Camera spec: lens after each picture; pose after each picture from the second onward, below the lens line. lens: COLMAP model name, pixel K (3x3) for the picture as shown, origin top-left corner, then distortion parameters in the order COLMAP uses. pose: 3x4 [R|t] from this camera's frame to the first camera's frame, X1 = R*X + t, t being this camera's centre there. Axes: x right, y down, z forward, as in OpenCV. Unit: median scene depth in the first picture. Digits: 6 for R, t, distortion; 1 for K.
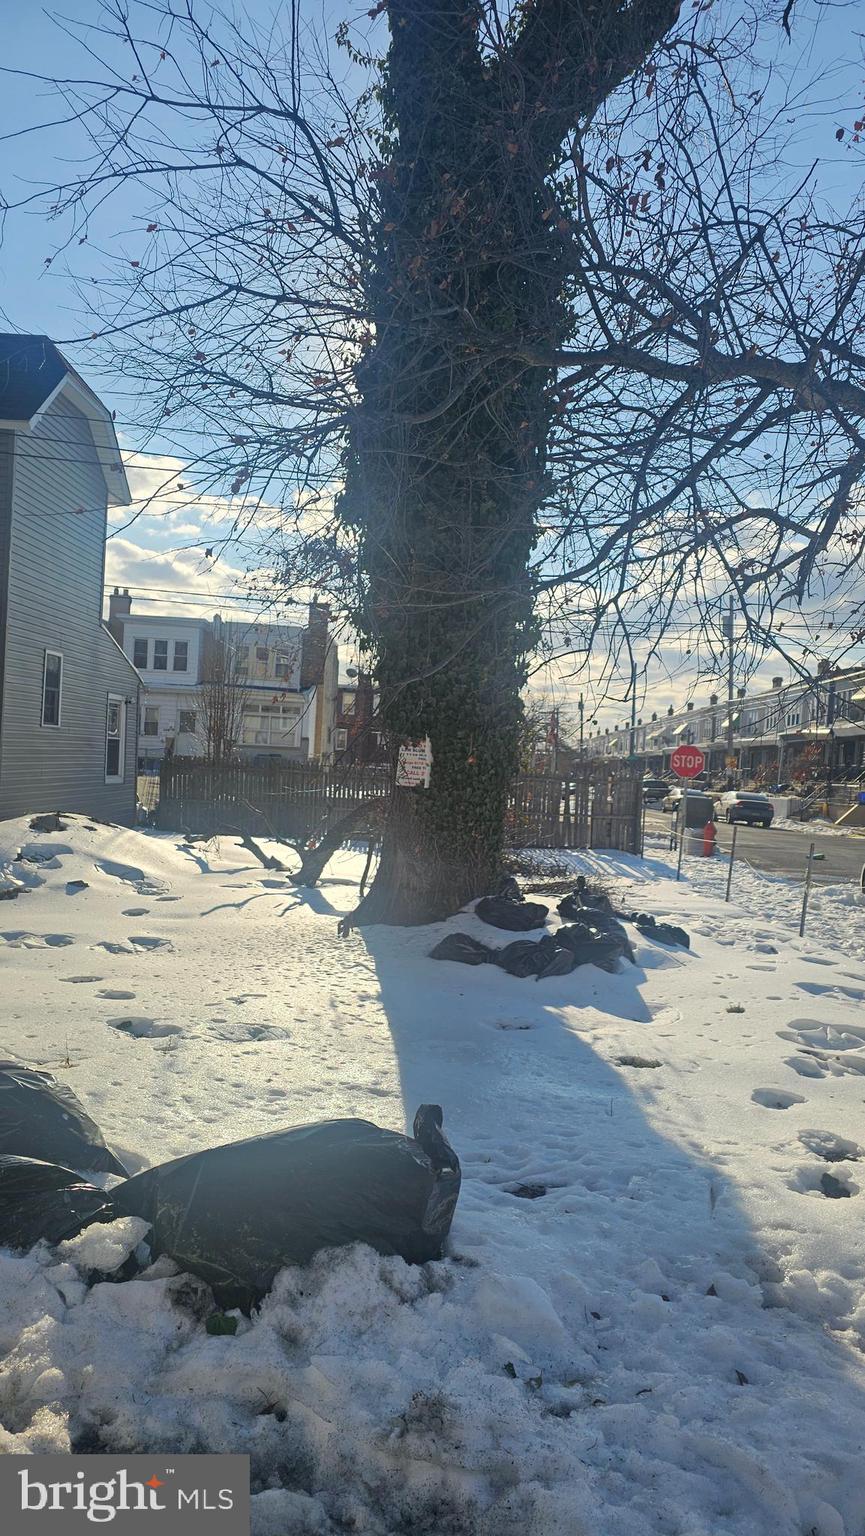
lens RADIAL K [[1006.6, 0, 432.5], [0, 1006.6, 768.0], [0, 0, 1]] dist [0.066071, -0.063070]
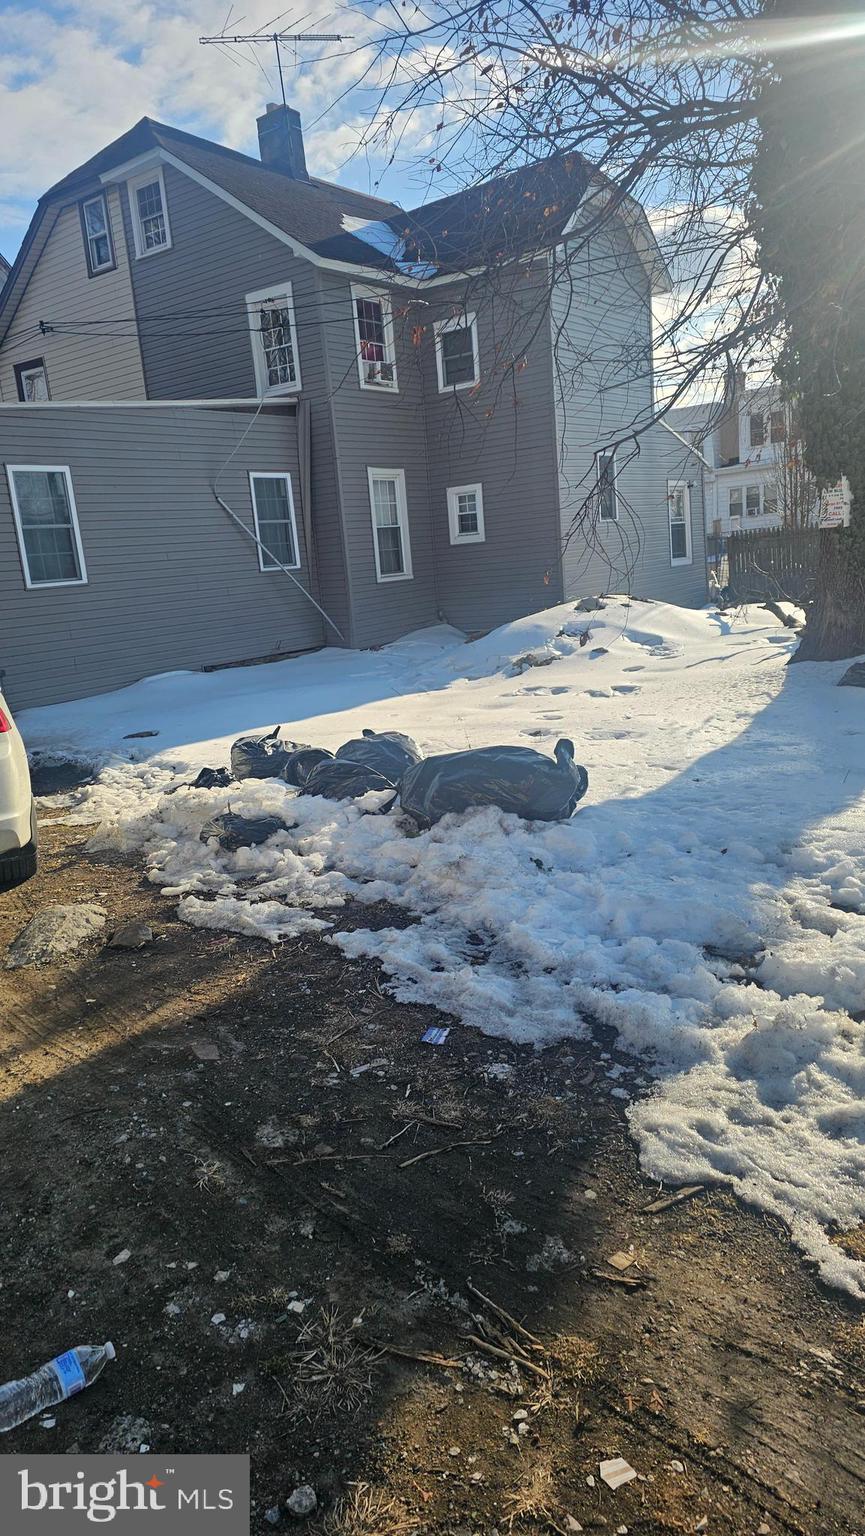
lens RADIAL K [[1006.6, 0, 432.5], [0, 1006.6, 768.0], [0, 0, 1]] dist [0.066071, -0.063070]
pose [[0.798774, -0.002634, -0.601625, 0.279766], [0.125906, 0.978579, 0.162880, 0.038225], [0.588309, -0.205852, 0.781996, -0.118818]]
